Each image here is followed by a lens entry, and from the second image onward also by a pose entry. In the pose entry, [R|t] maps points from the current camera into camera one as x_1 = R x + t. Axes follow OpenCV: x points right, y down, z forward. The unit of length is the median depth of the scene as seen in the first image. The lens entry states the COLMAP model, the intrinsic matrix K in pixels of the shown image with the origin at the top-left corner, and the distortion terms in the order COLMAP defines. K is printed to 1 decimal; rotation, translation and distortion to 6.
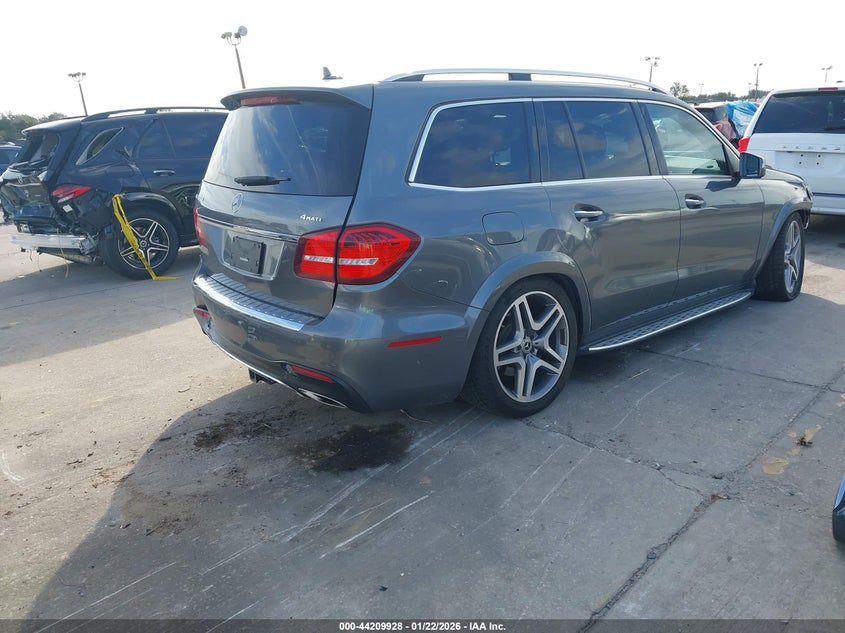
lens RADIAL K [[658.1, 0, 419.0], [0, 658.1, 319.6], [0, 0, 1]] dist [0.024842, -0.034888]
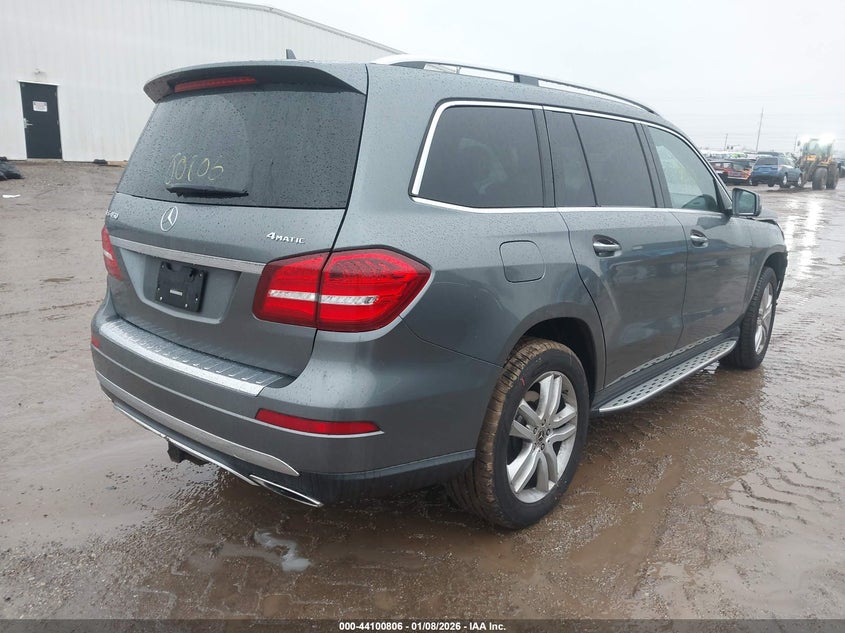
lens RADIAL K [[658.1, 0, 420.3], [0, 658.1, 313.8], [0, 0, 1]] dist [0.024842, -0.034888]
pose [[0.984482, 0.016292, 0.174728, -0.132243], [-0.004935, 0.997857, -0.065241, -0.024523], [-0.175417, 0.063366, 0.982453, 0.262145]]
